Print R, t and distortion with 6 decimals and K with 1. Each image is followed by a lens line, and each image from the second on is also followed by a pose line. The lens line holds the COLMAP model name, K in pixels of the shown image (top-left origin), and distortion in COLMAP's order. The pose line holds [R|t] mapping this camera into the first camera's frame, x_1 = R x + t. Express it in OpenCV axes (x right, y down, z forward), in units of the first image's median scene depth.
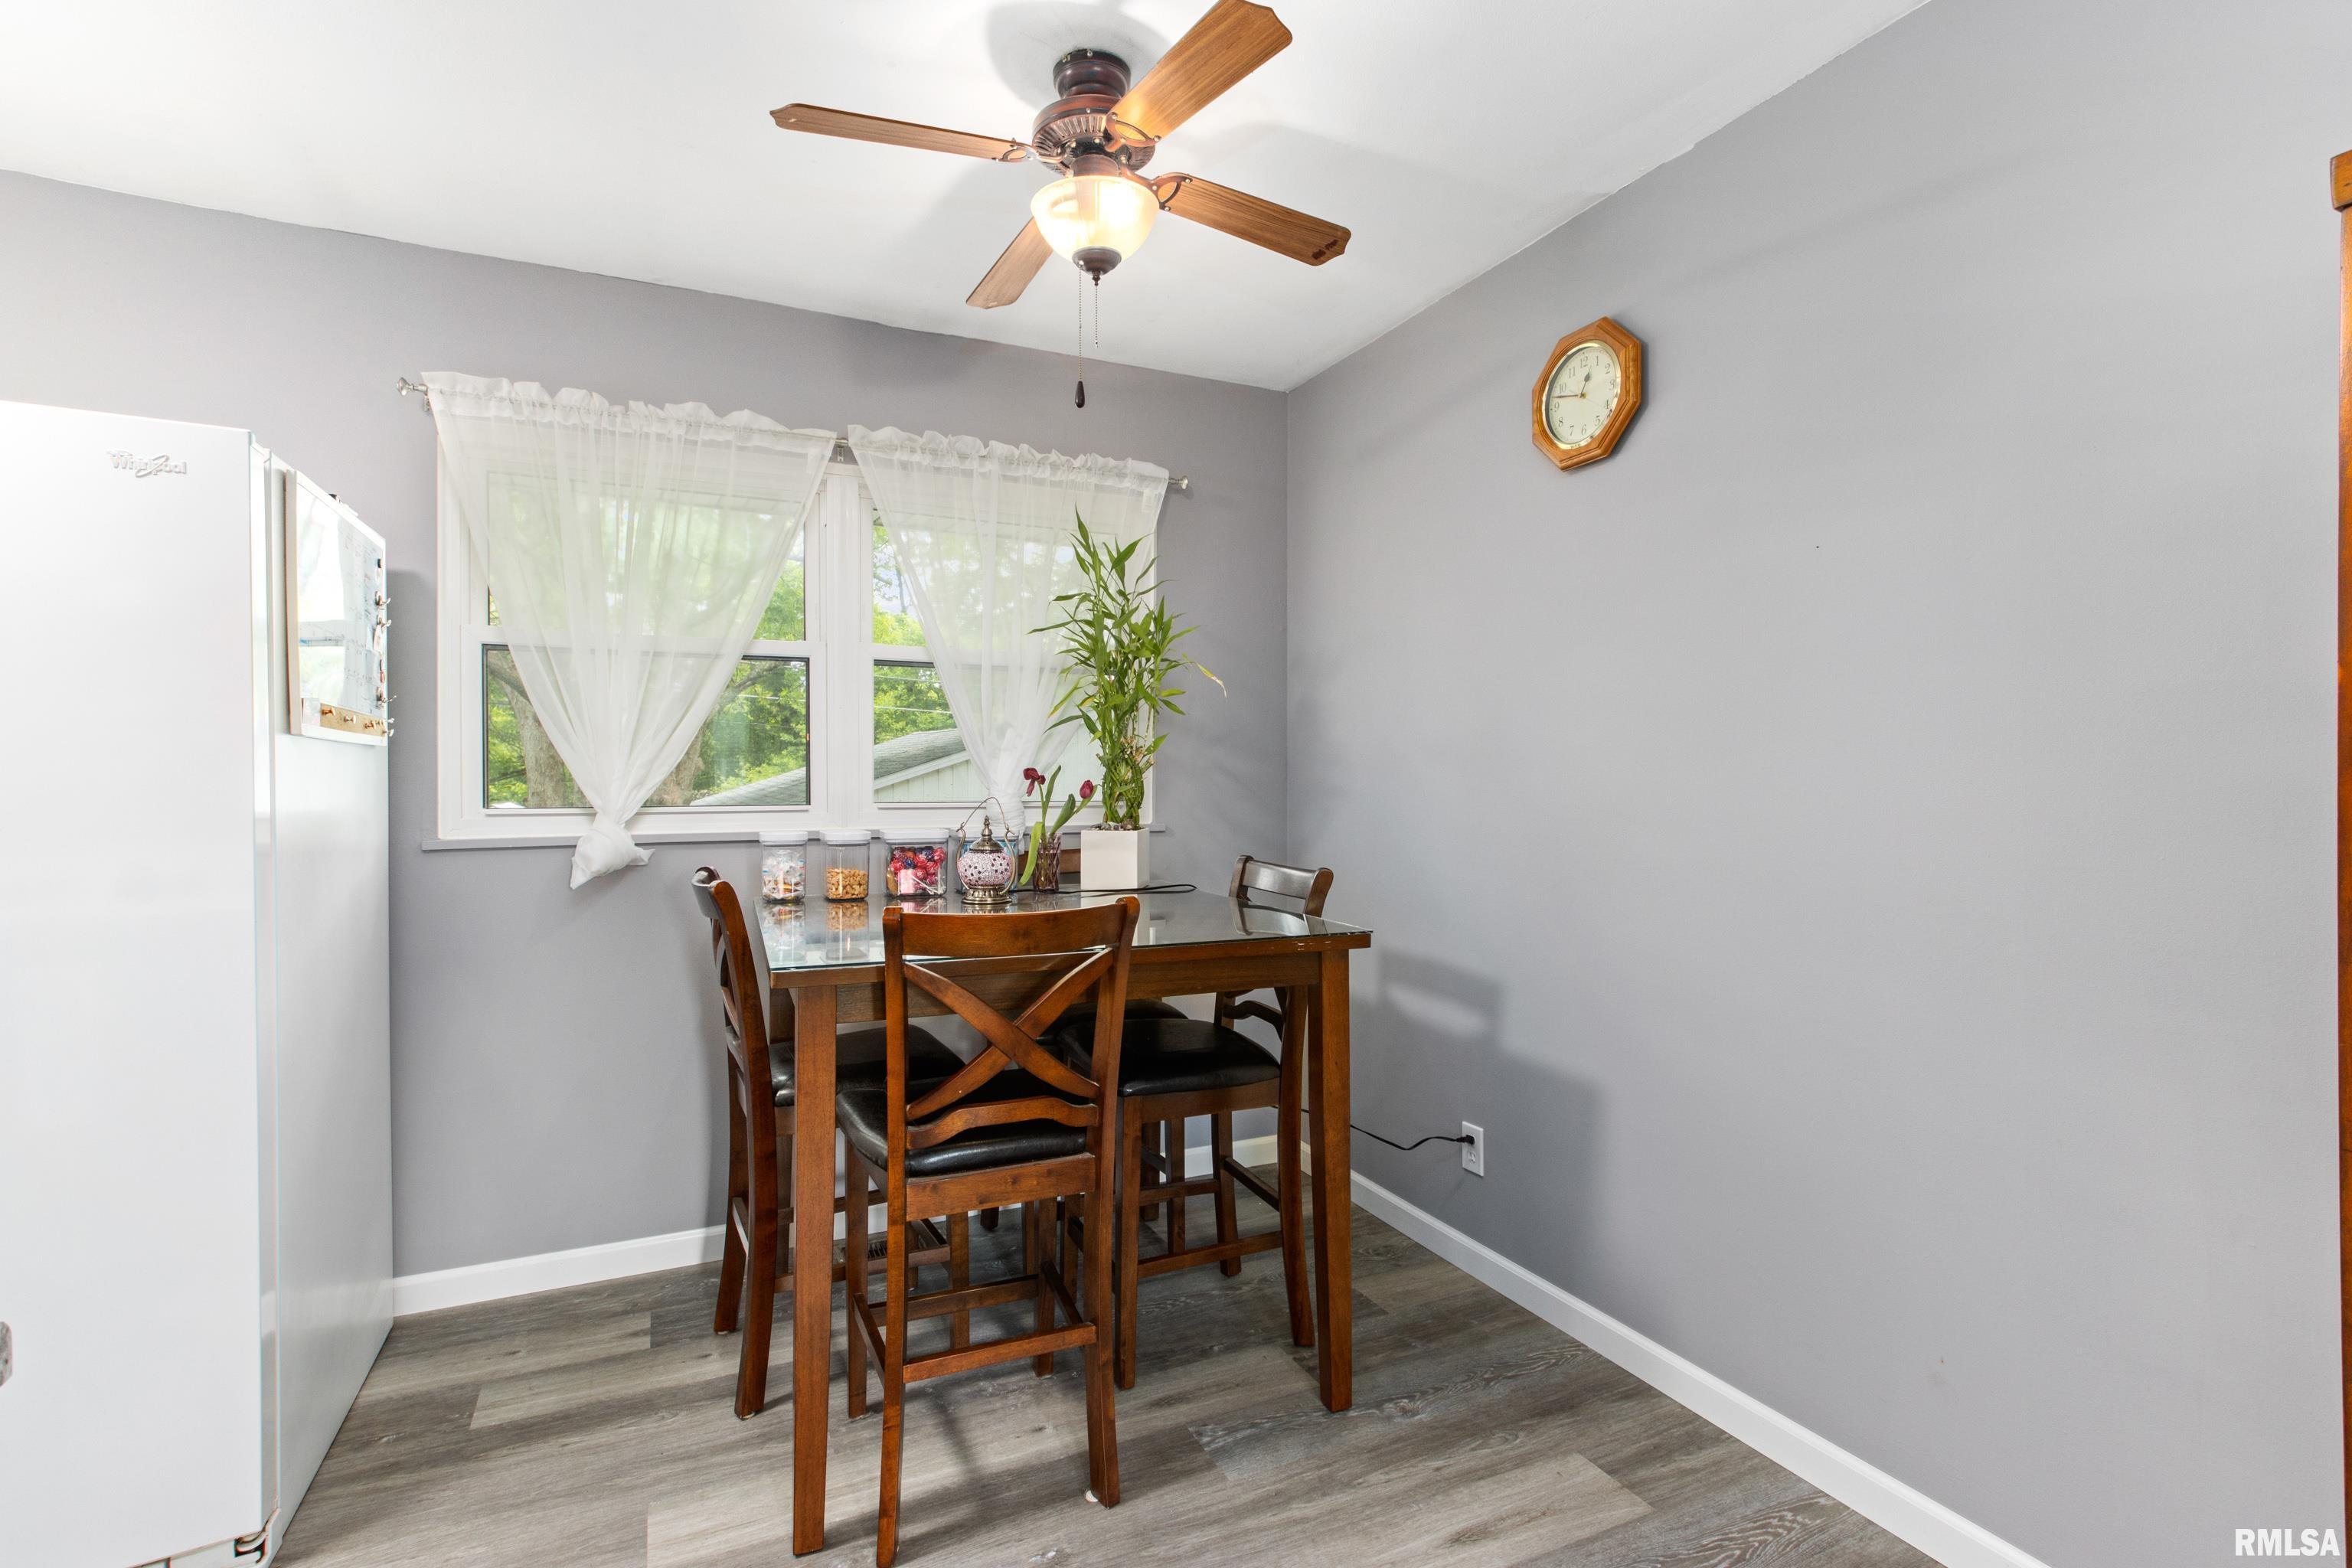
lens RADIAL K [[1097.4, 0, 1172.1], [0, 1097.4, 793.2], [0, 0, 1]] dist [0.000544, 0.000065]
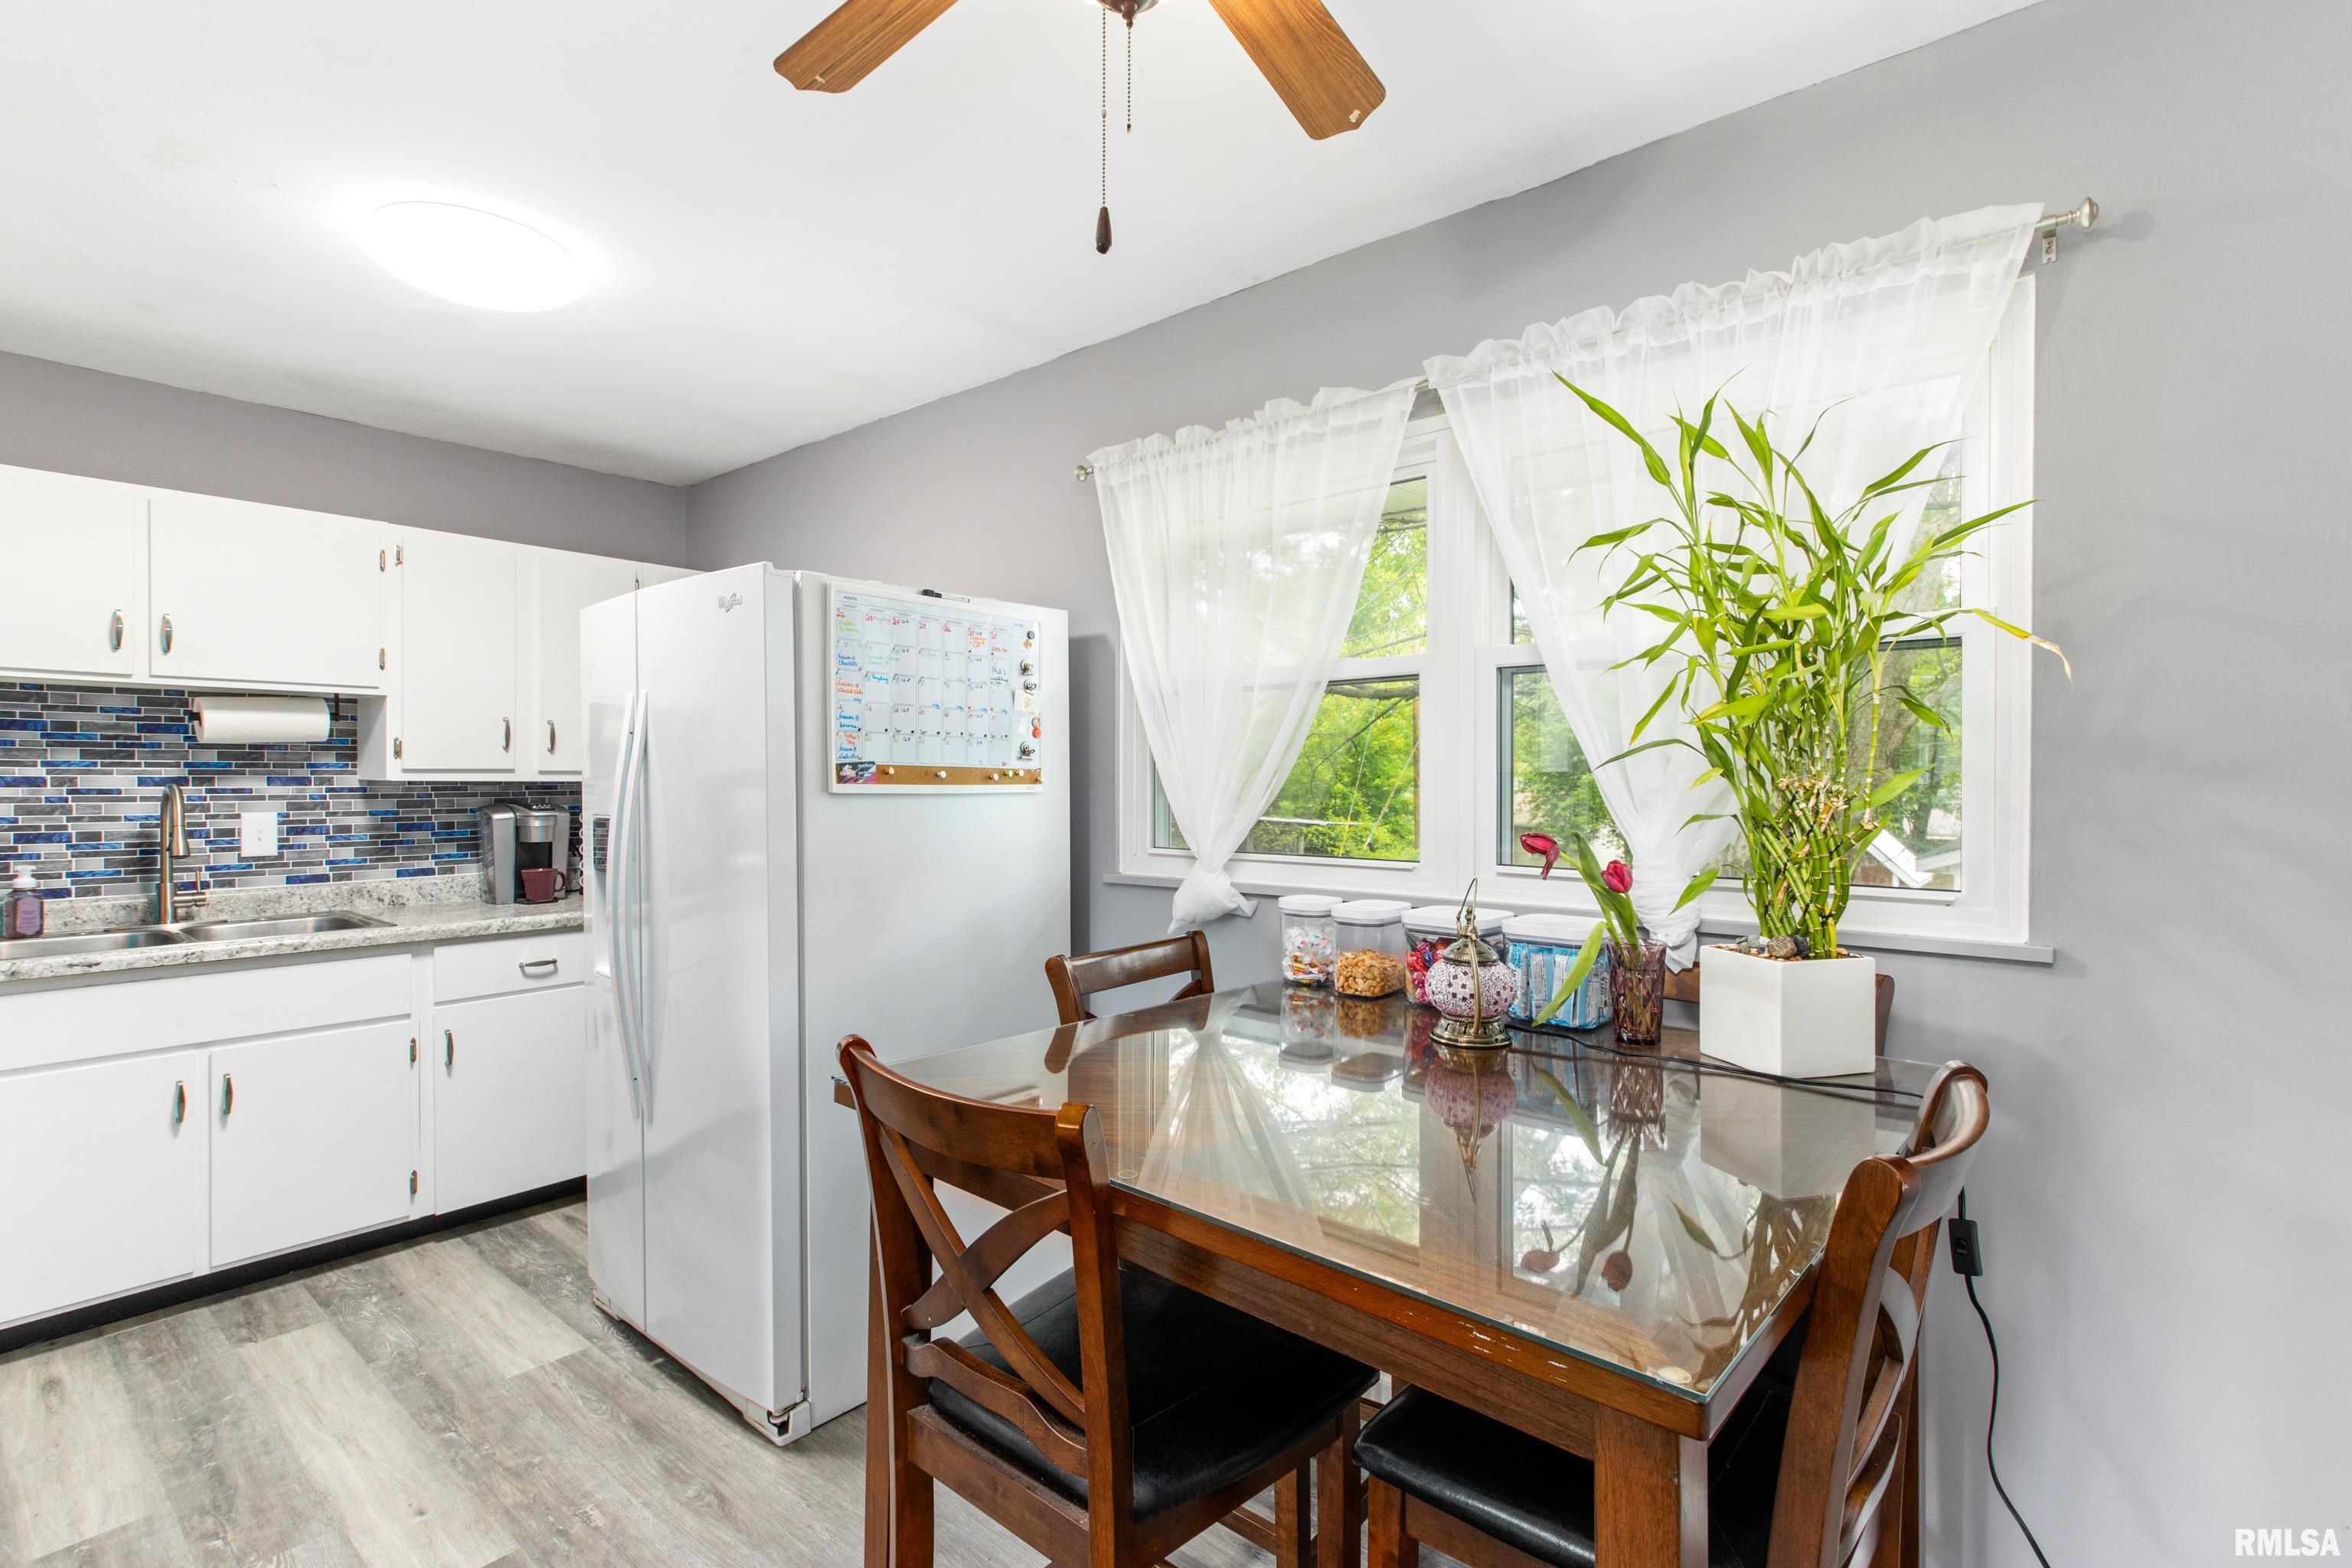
lens RADIAL K [[1073.6, 0, 1157.0], [0, 1073.6, 787.3], [0, 0, 1]] dist [0.001894, 0.000779]
pose [[0.422297, 0.009473, -0.906408, 0.324119], [-0.011395, 0.999922, 0.005142, -0.049324], [0.906386, 0.008157, 0.422372, 0.571899]]
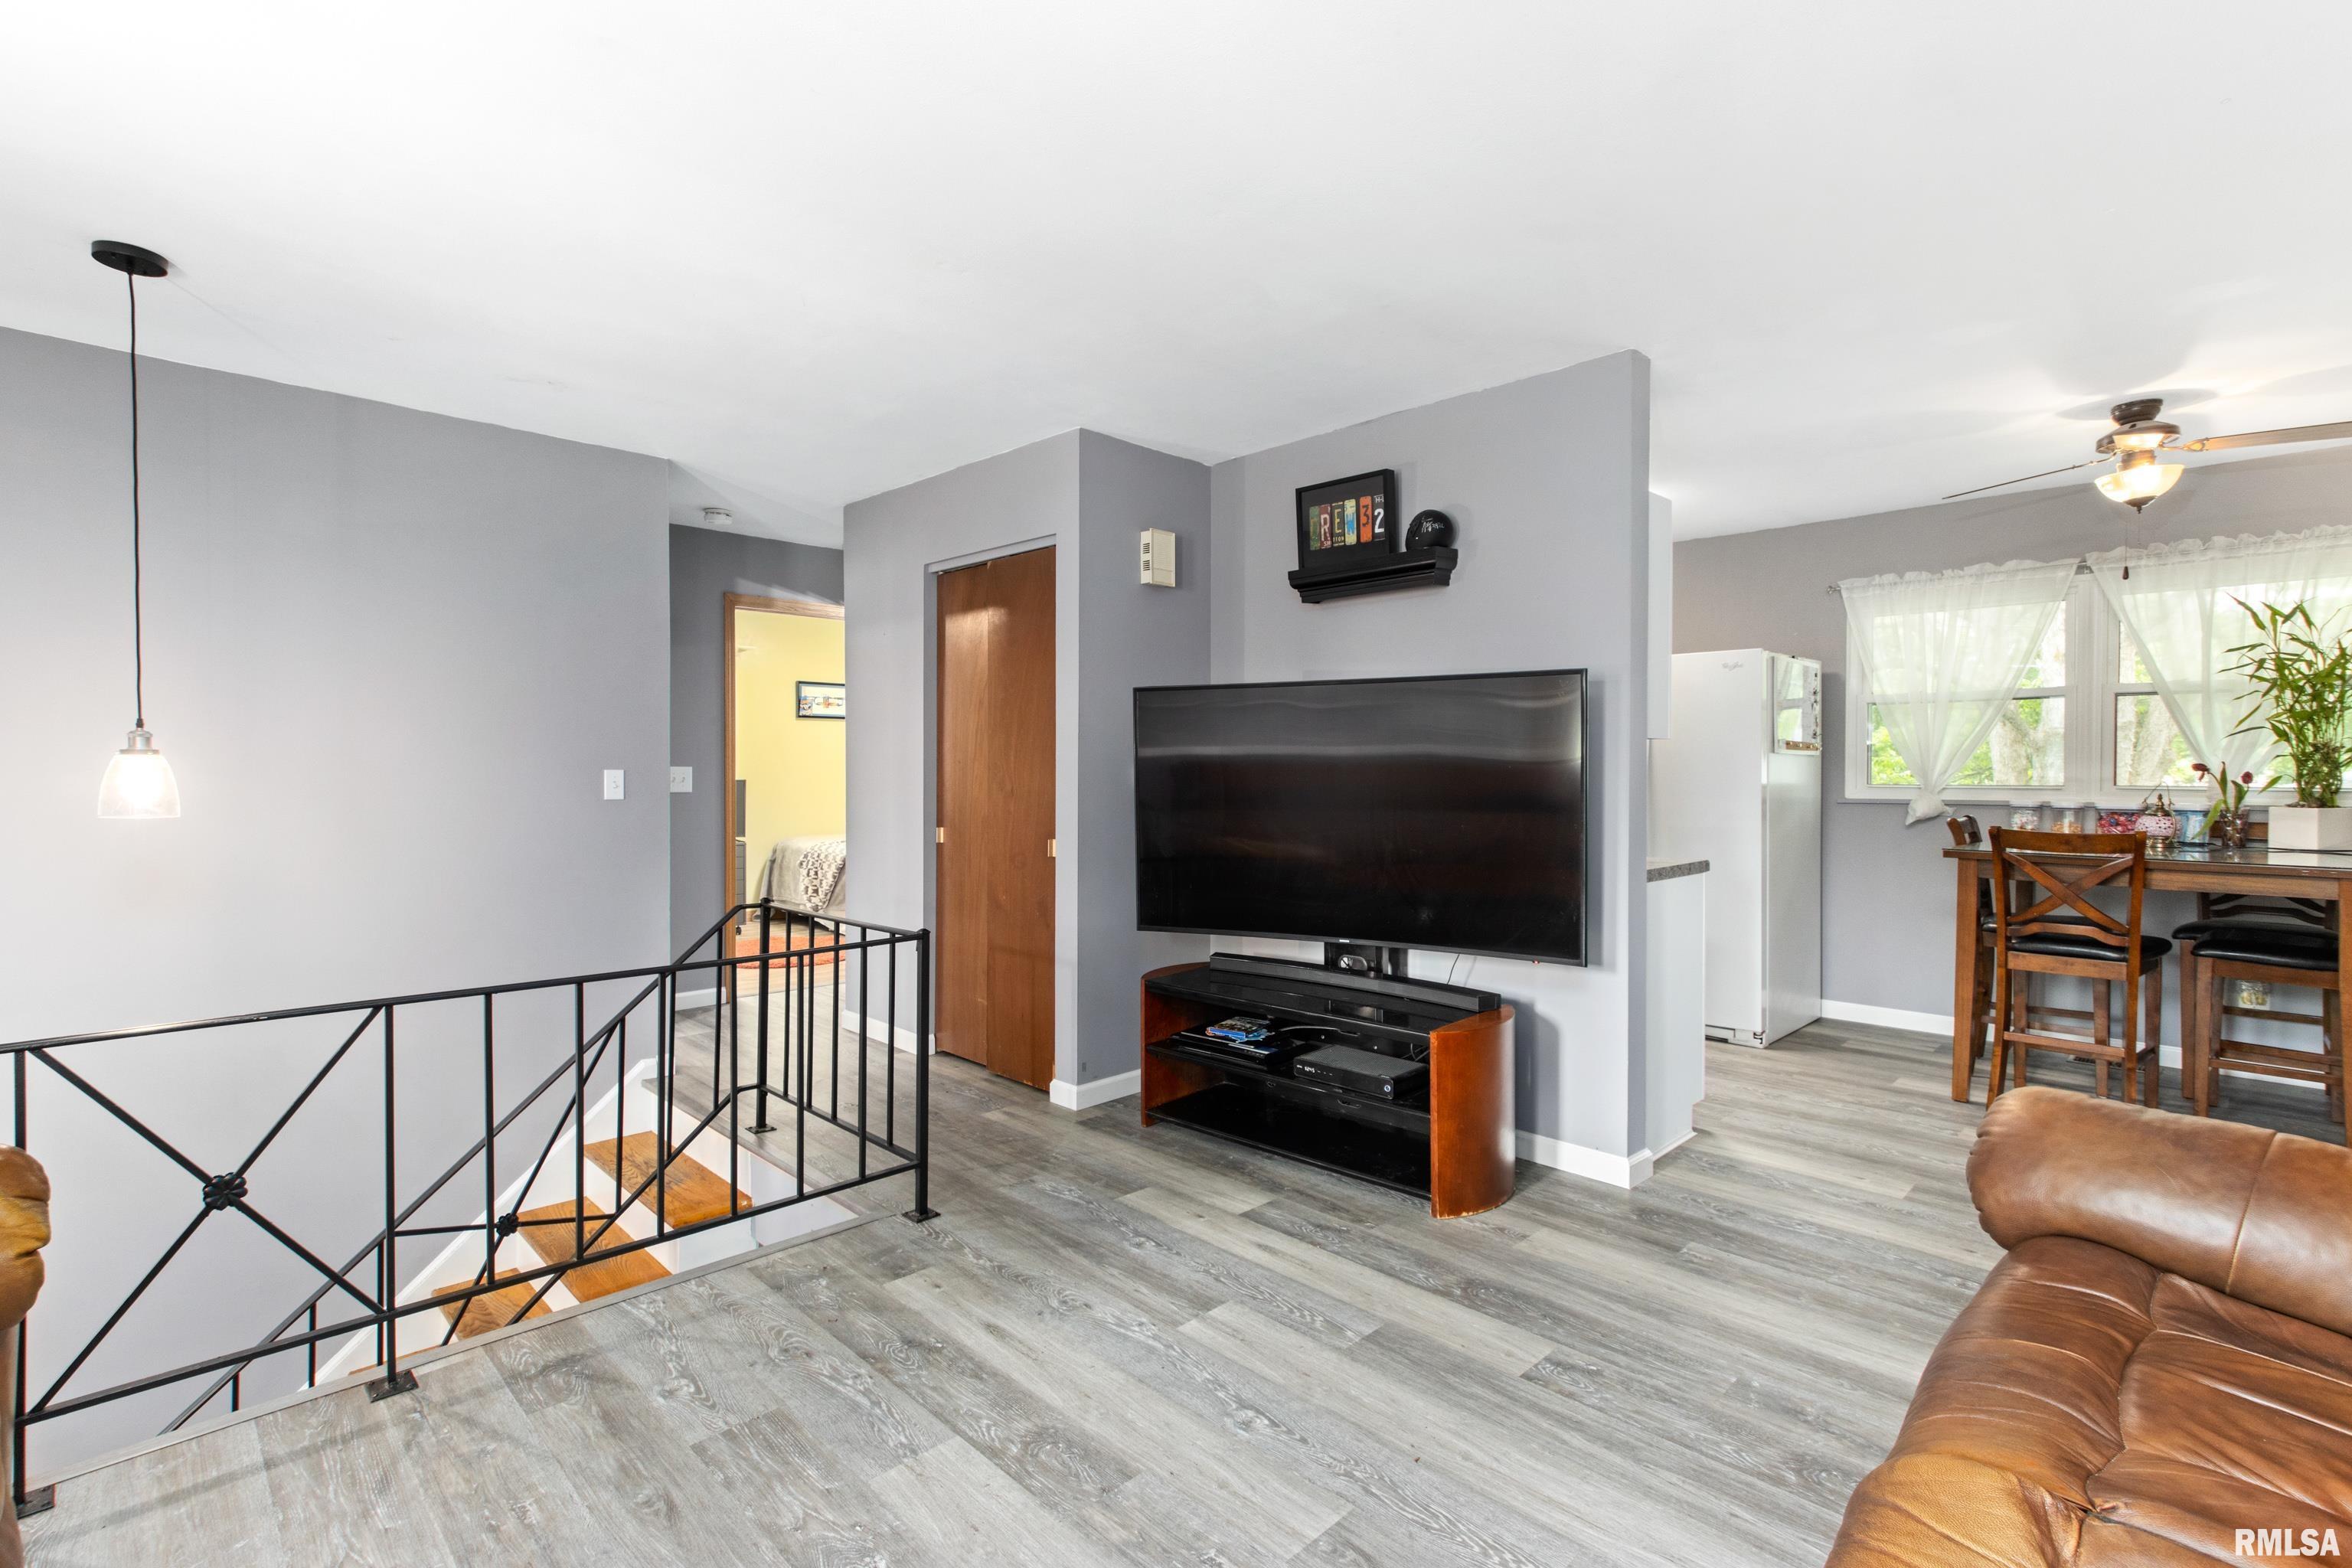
lens RADIAL K [[1082.8, 0, 1176.0], [0, 1082.8, 784.0], [0, 0, 1]] dist [0.004537, 0.000030]
pose [[0.341507, 0.011168, -0.939813, 0.834974], [-0.012521, 0.999895, 0.007332, 0.013558], [0.939796, 0.009264, 0.341611, -0.898272]]
